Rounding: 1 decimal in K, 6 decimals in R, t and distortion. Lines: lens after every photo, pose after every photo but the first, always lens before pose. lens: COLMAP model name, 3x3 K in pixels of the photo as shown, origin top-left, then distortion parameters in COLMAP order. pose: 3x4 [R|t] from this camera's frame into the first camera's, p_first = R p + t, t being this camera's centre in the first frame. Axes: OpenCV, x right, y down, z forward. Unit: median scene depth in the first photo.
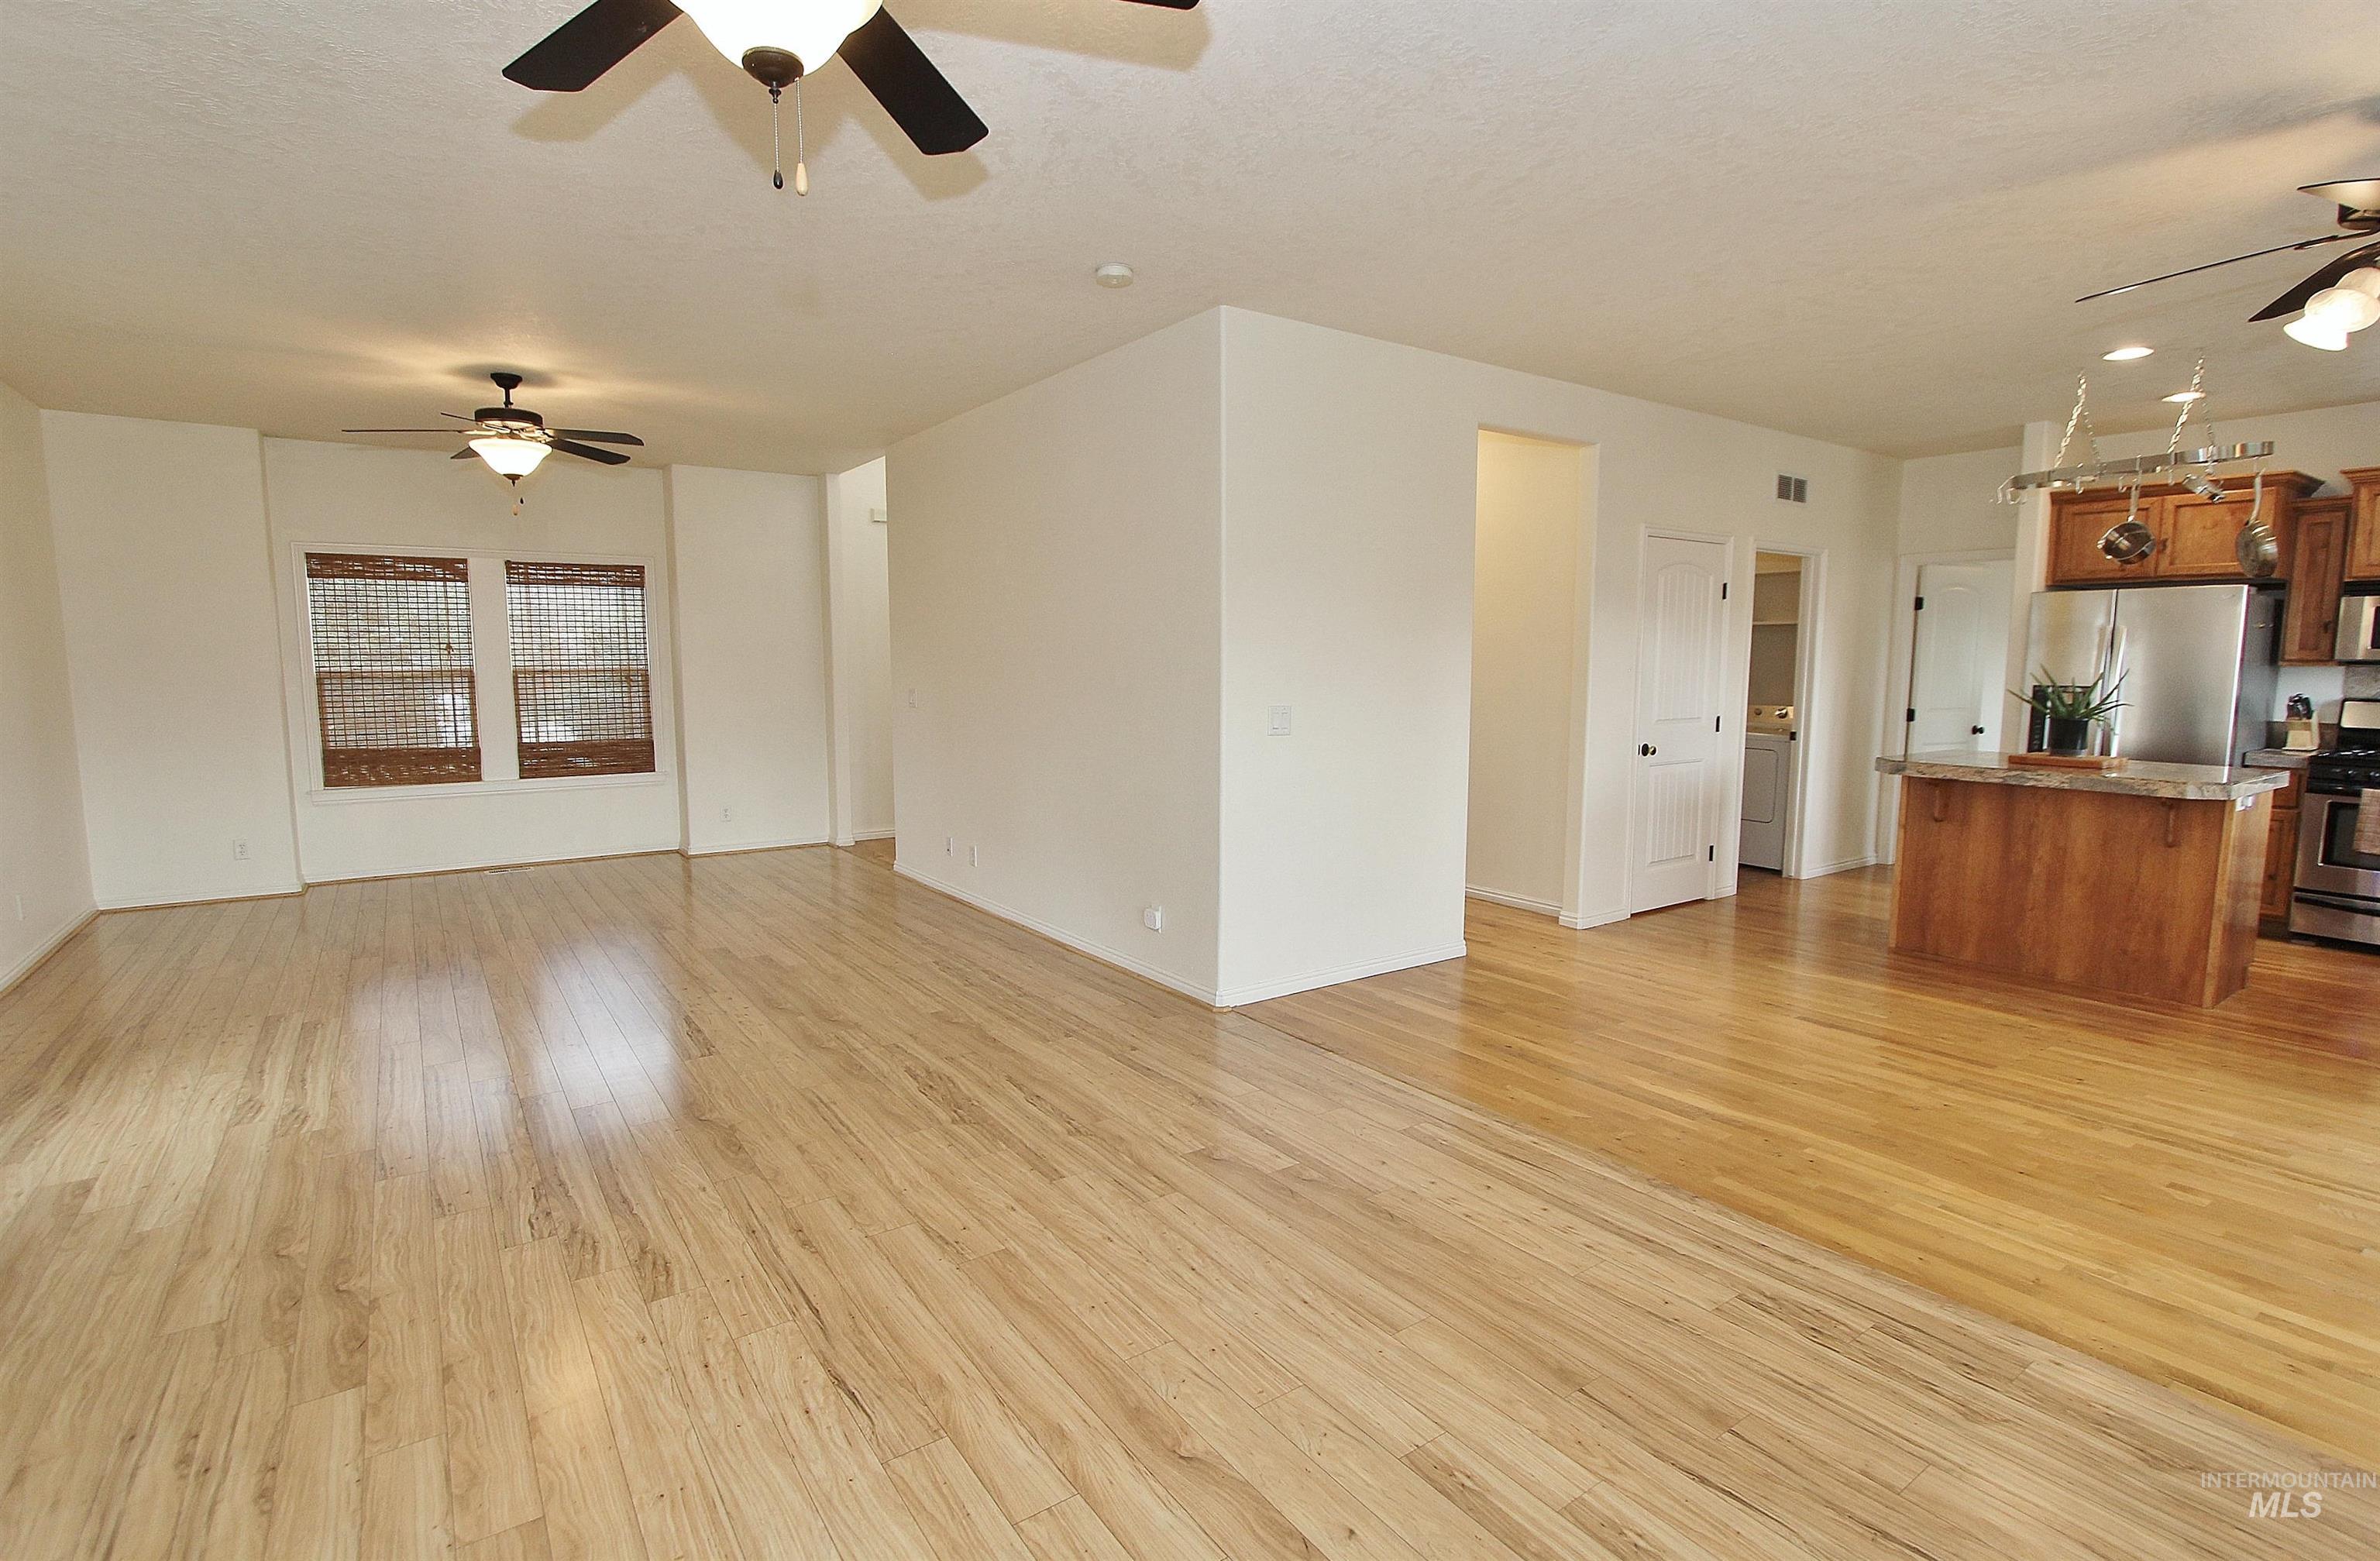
lens RADIAL K [[1122.0, 0, 1187.5], [0, 1122.0, 783.3], [0, 0, 1]] dist [-0.010758, 0.000131]
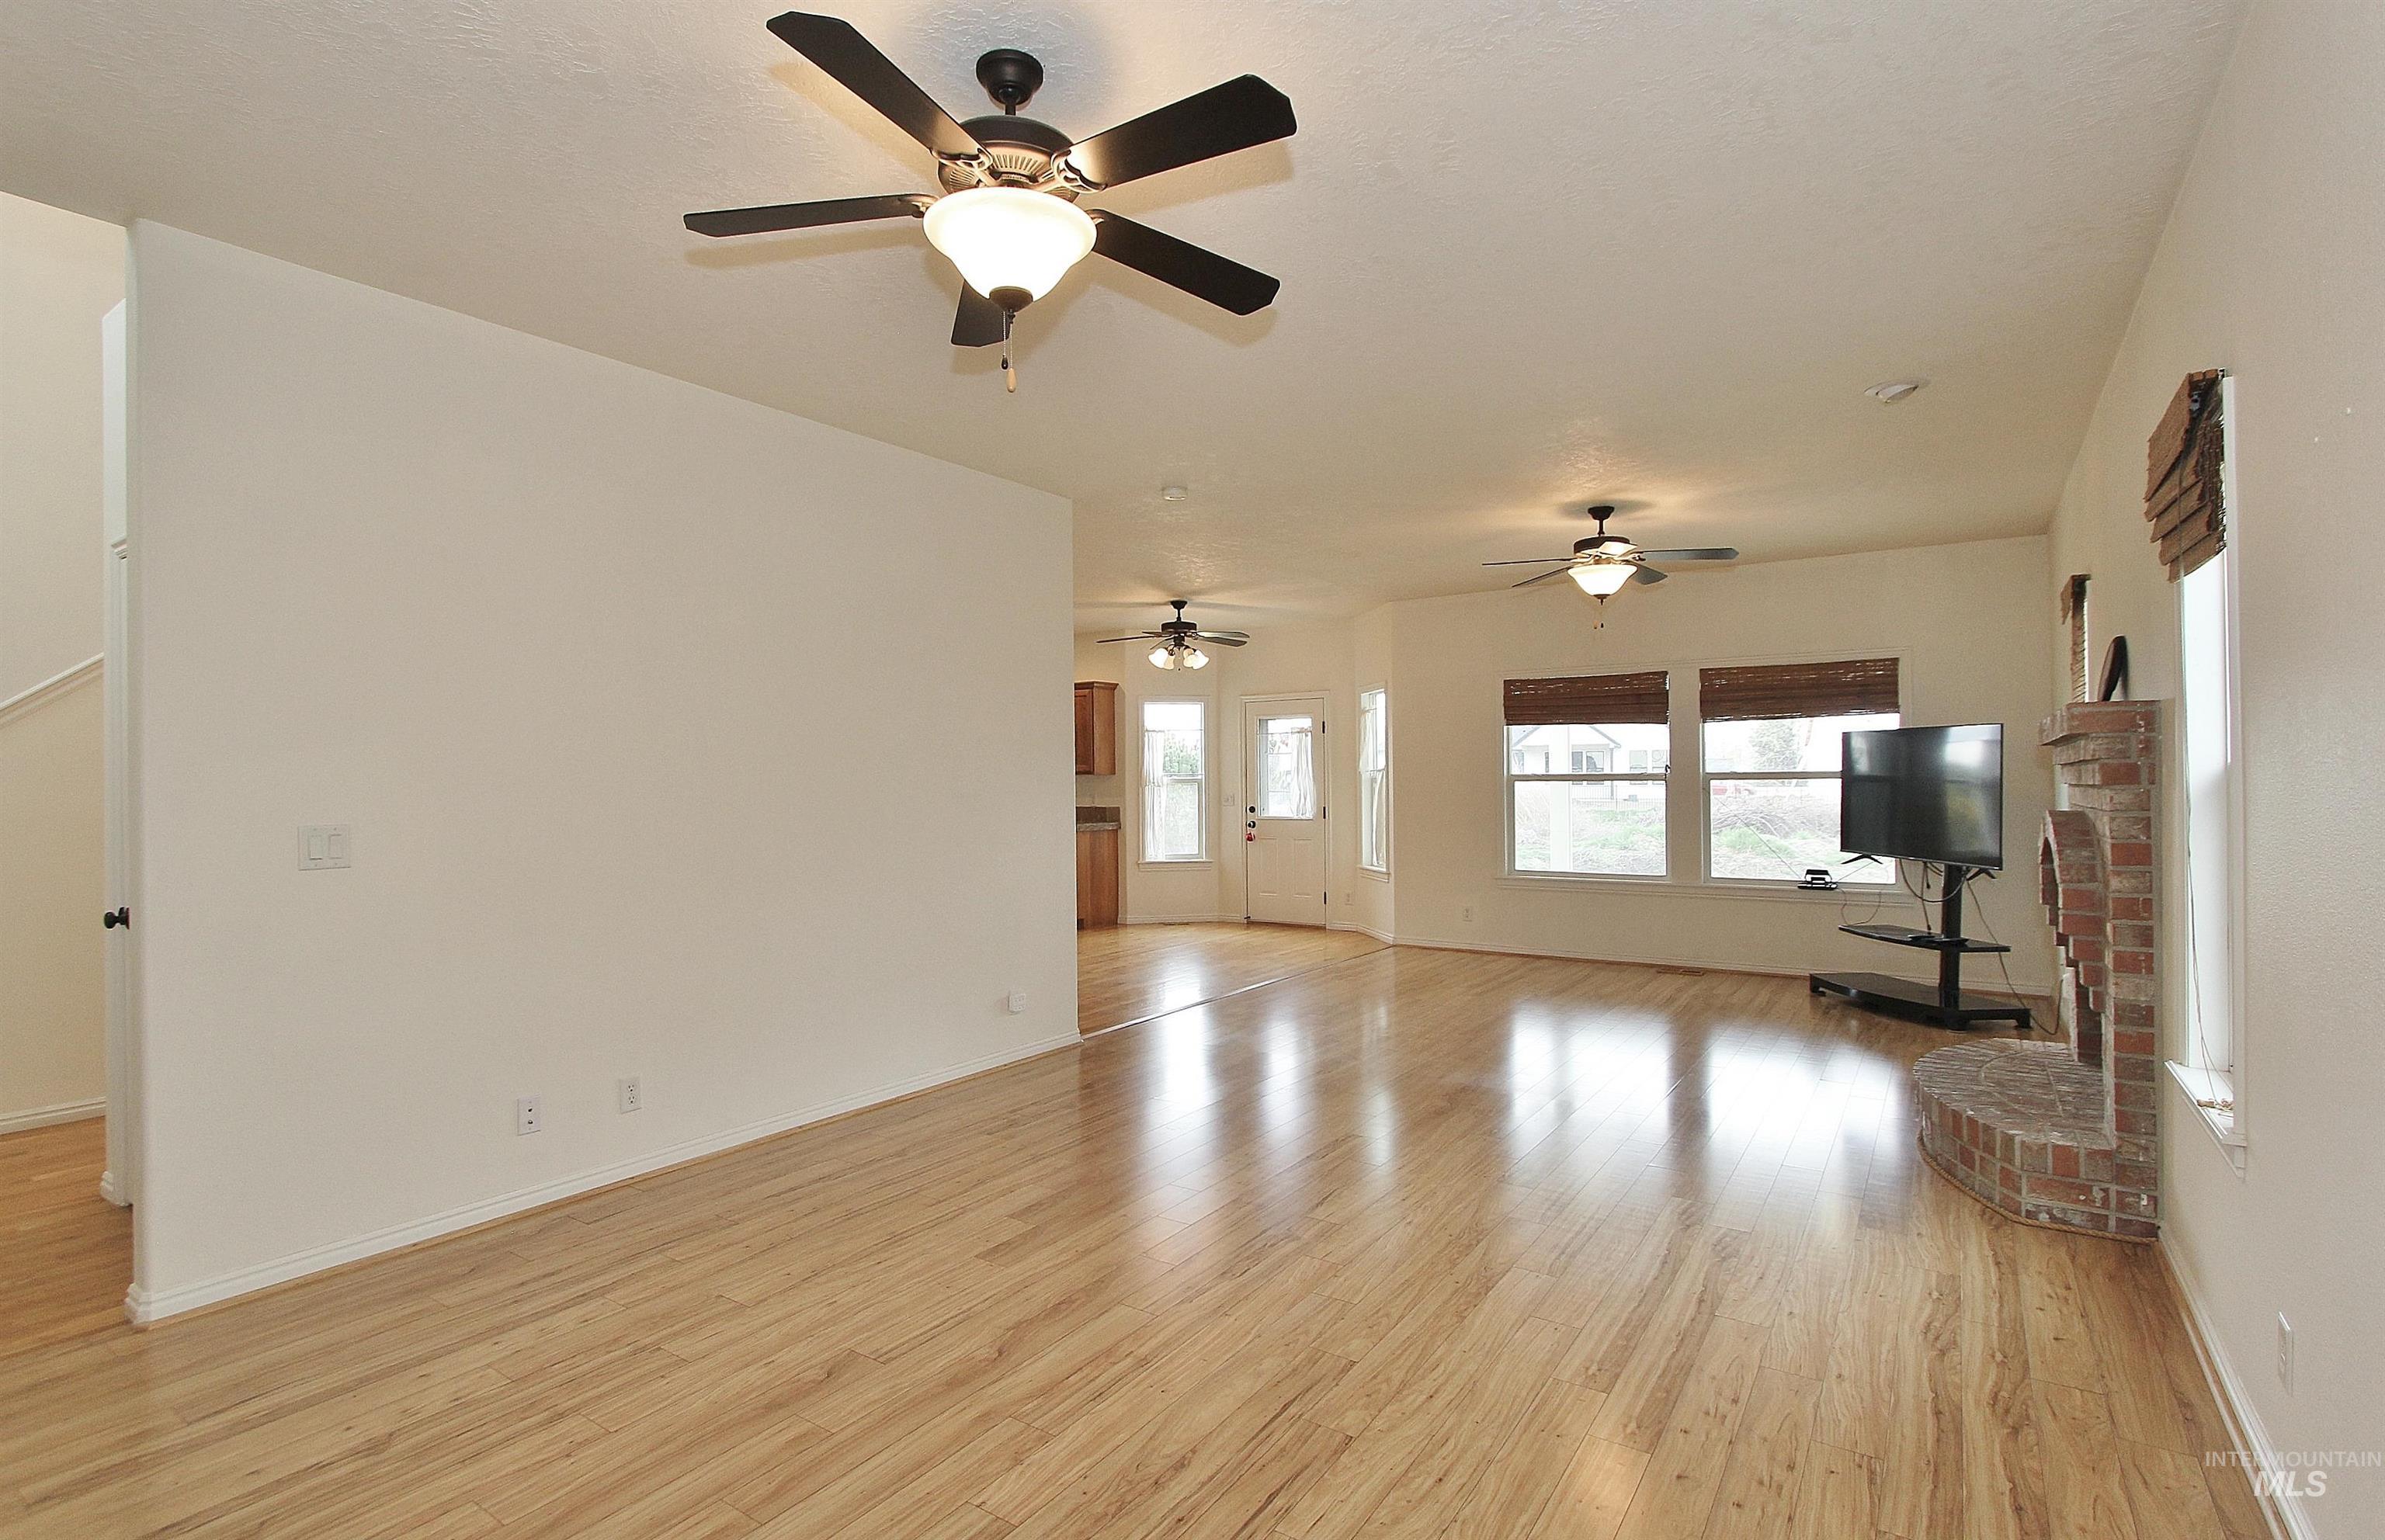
lens RADIAL K [[1120.8, 0, 1192.5], [0, 1120.8, 770.0], [0, 0, 1]] dist [-0.014350, -0.000274]
pose [[-0.353180, 0.011135, 0.935489, -0.845250], [0.112599, 0.993166, 0.030688, -0.088103], [-0.928755, 0.116174, -0.352020, 0.920628]]
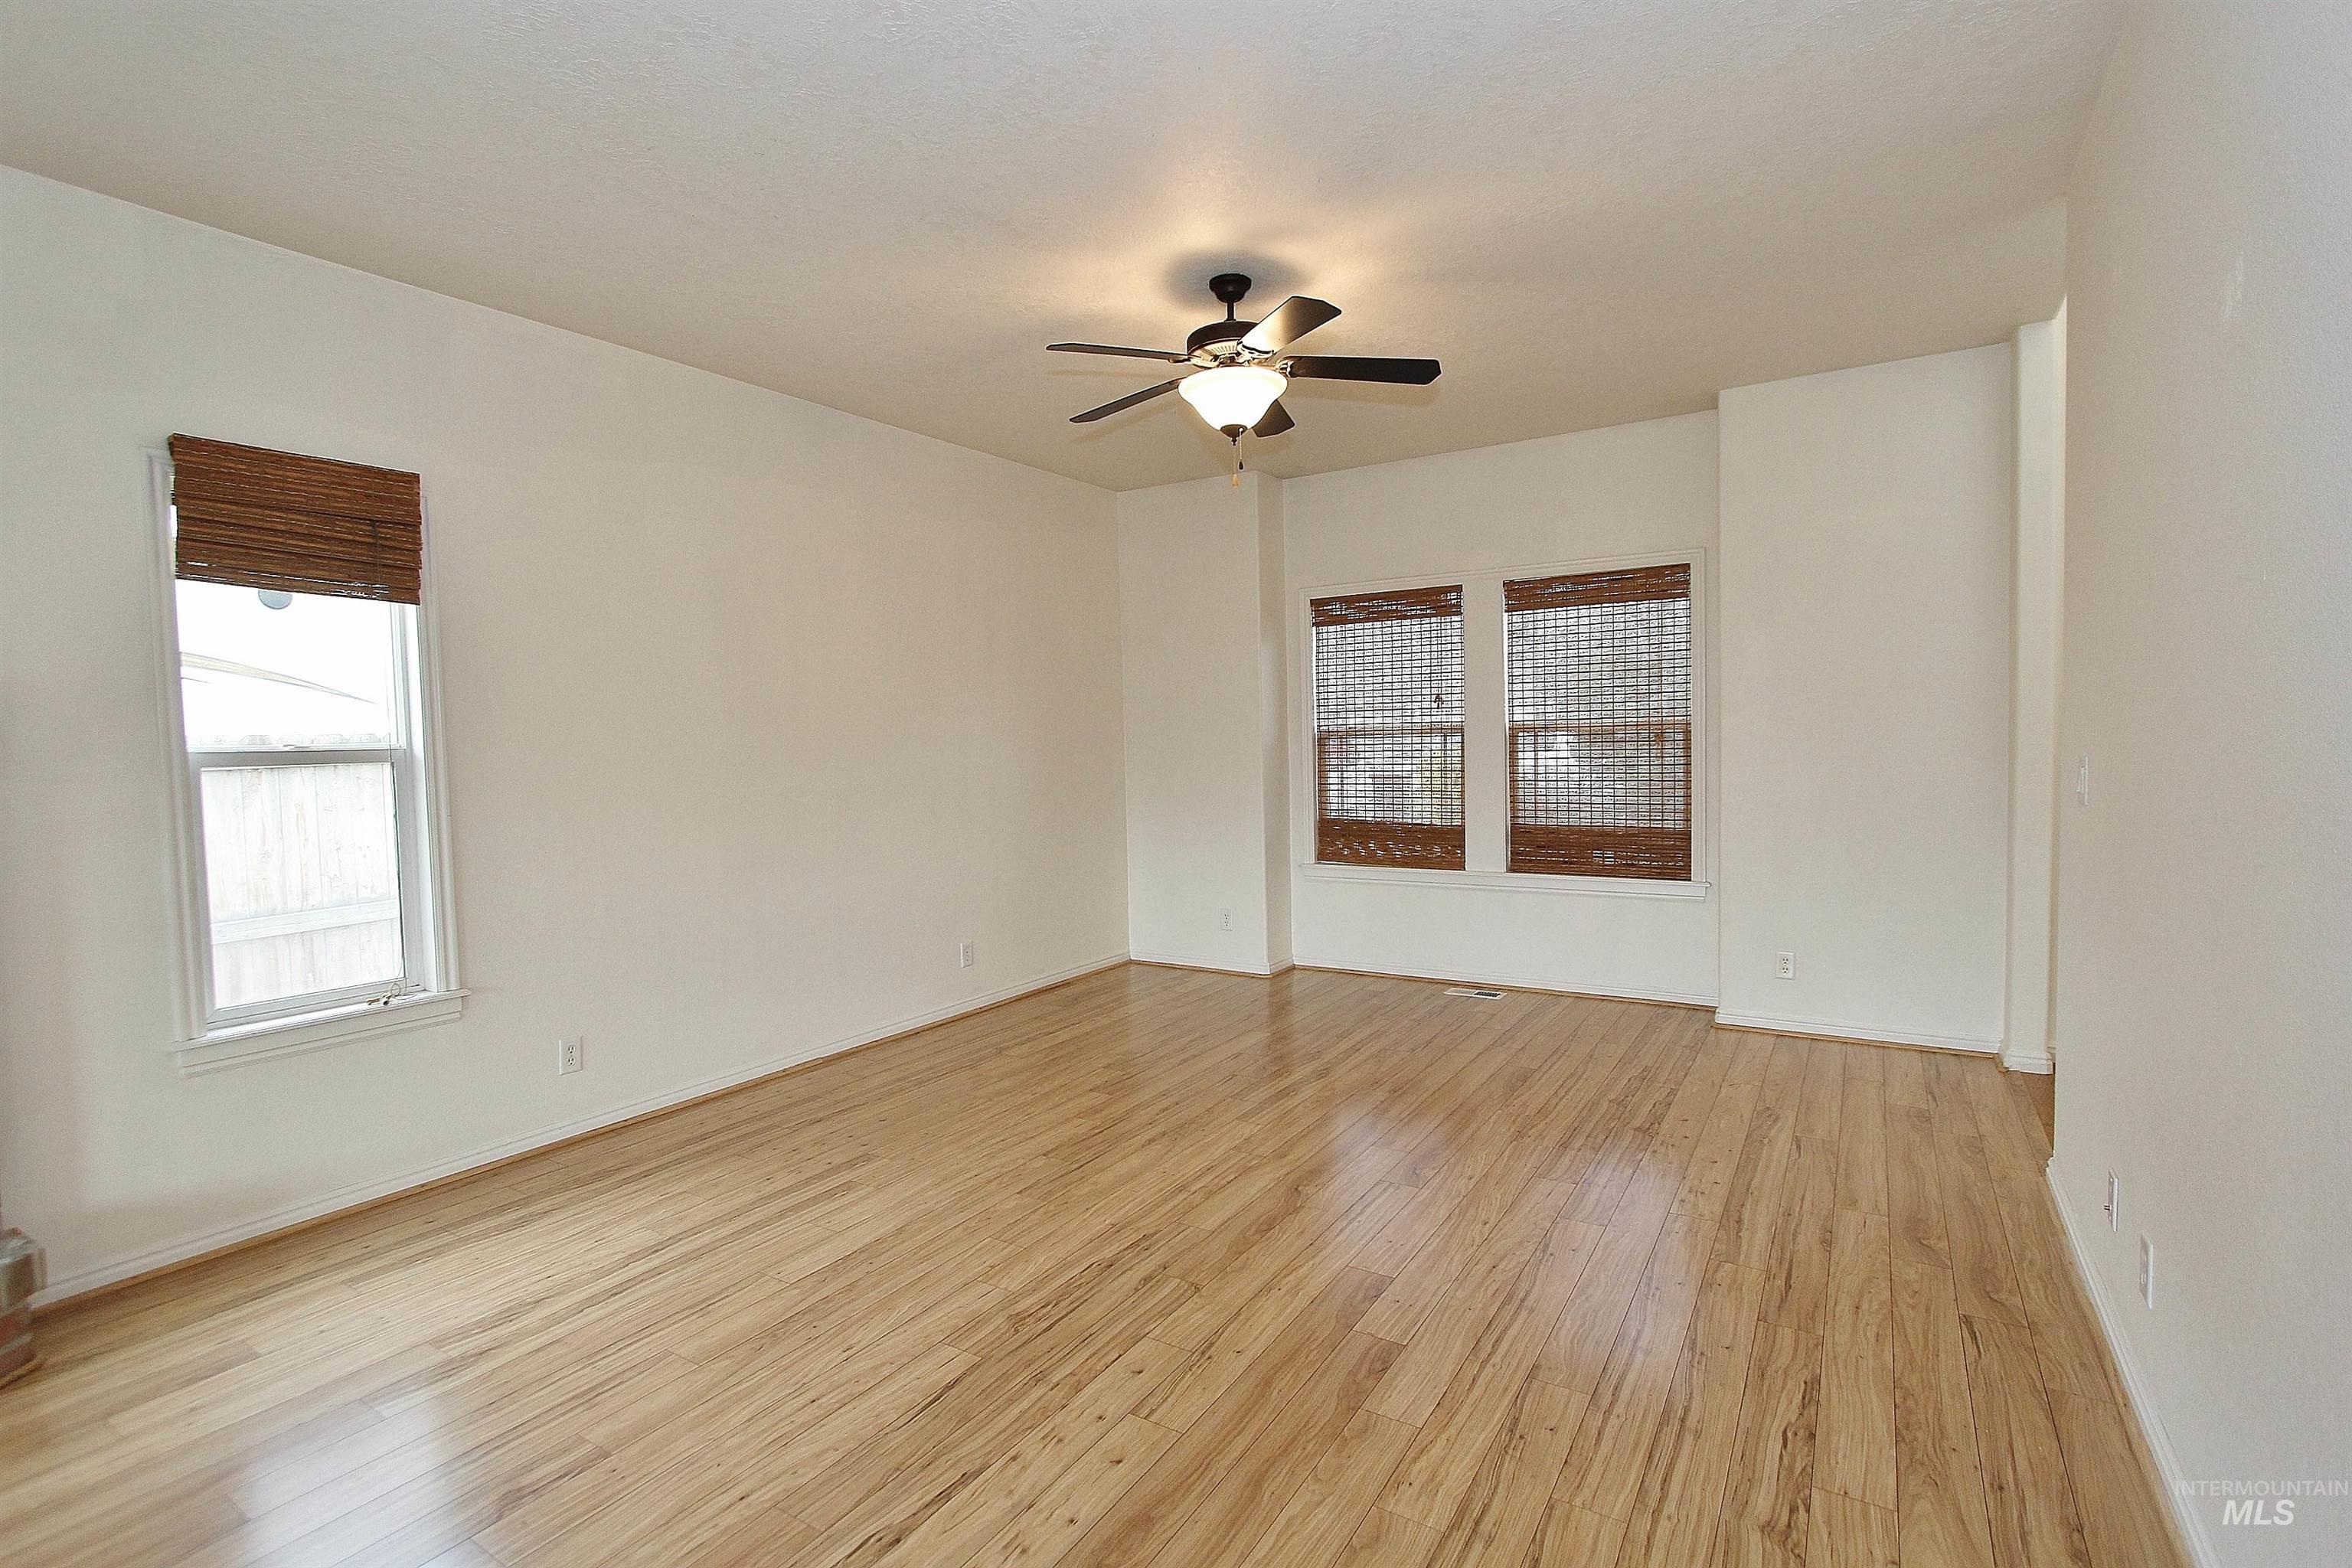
lens RADIAL K [[1095.0, 0, 1168.7], [0, 1095.0, 780.3], [0, 0, 1]] dist [-0.012322, 0.000403]
pose [[0.372805, 0.027555, -0.927501, -0.010680], [-0.080179, 0.996777, -0.002614, -0.053398], [0.924439, 0.075340, 0.373813, 0.615720]]
